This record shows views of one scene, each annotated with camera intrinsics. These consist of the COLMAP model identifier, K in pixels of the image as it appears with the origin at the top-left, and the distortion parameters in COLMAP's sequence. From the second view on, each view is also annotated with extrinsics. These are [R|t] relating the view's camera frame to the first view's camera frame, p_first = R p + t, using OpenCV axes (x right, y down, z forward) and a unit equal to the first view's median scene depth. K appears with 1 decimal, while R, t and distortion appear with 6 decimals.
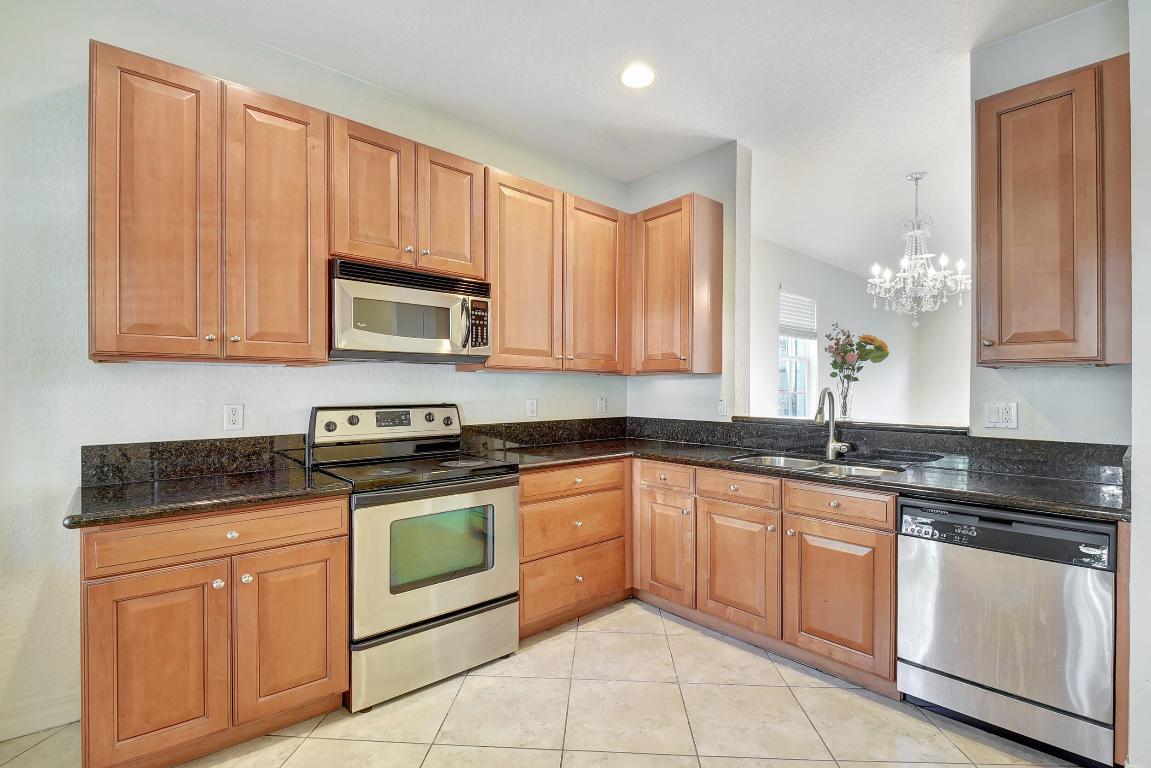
lens RADIAL K [[518.5, 0, 571.2], [0, 518.5, 402.5], [0, 0, 1]] dist [0.001225, -0.014193]
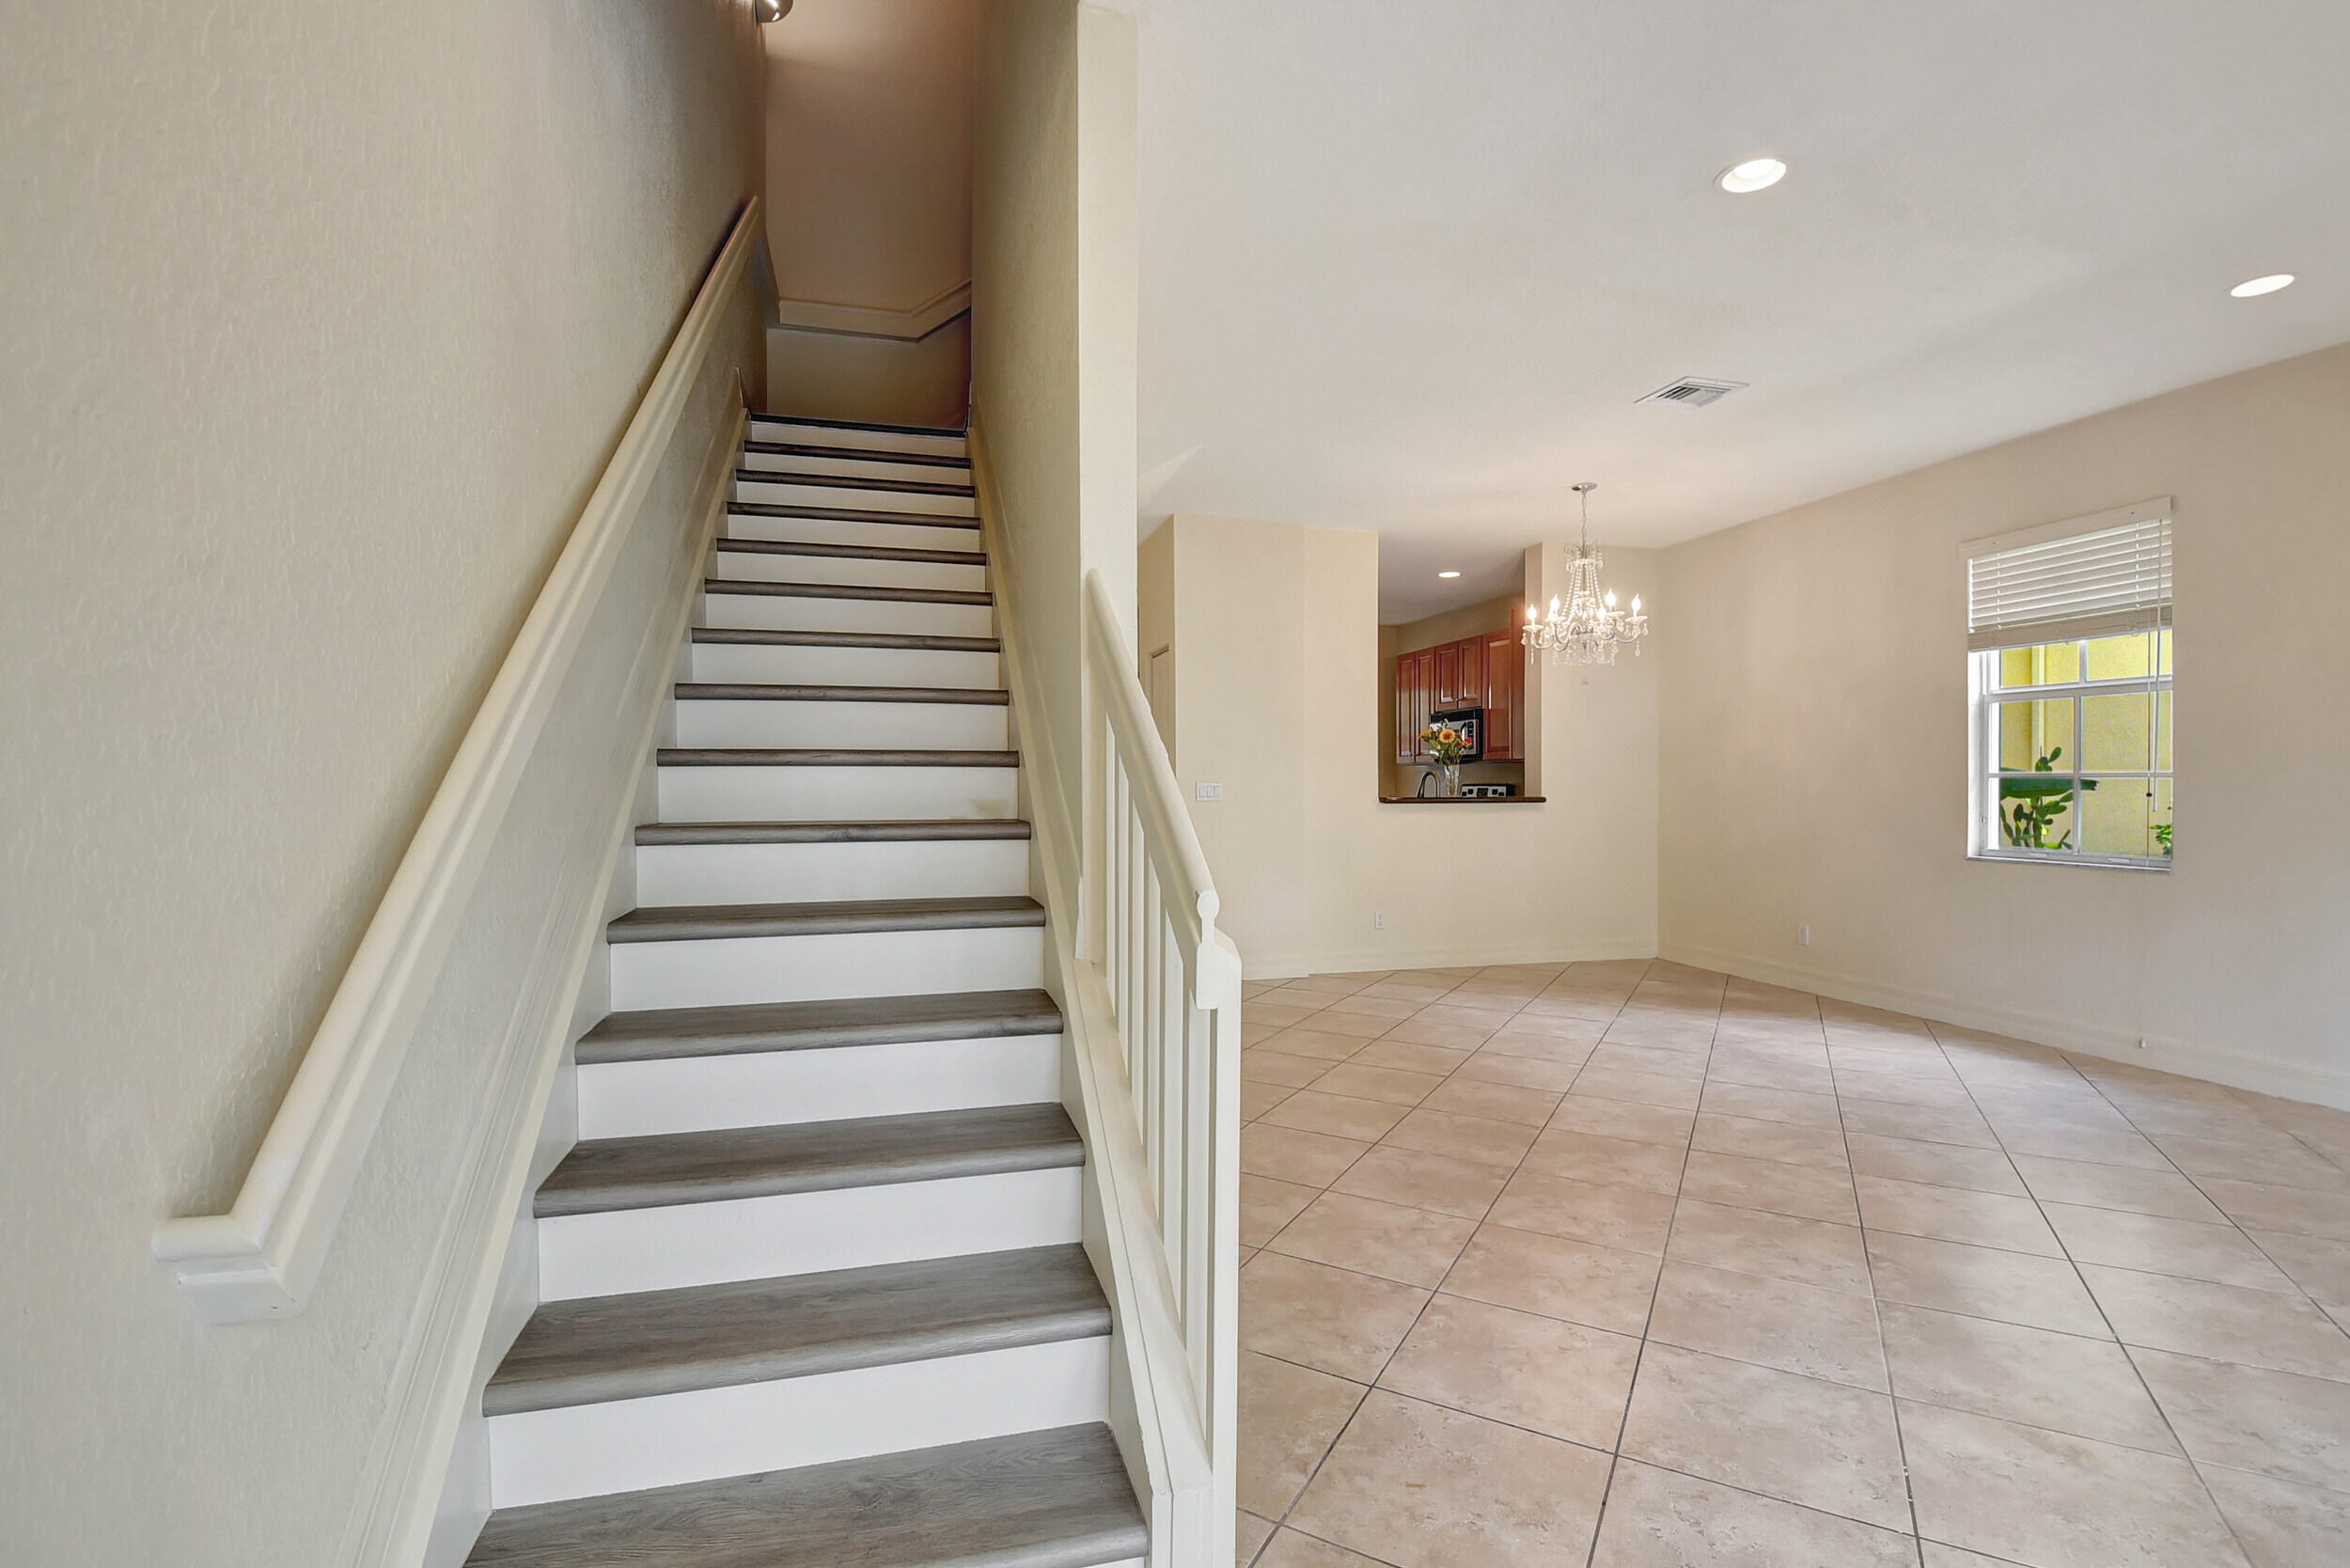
lens RADIAL K [[1058.7, 0, 1165.9], [0, 1058.7, 790.9], [0, 0, 1]] dist [0.001225, -0.014193]
pose [[-0.449303, 0.005674, -0.893361, 3.229686], [-0.024289, 0.999533, 0.018564, -0.011004], [0.893049, 0.030040, -0.448955, 1.612288]]
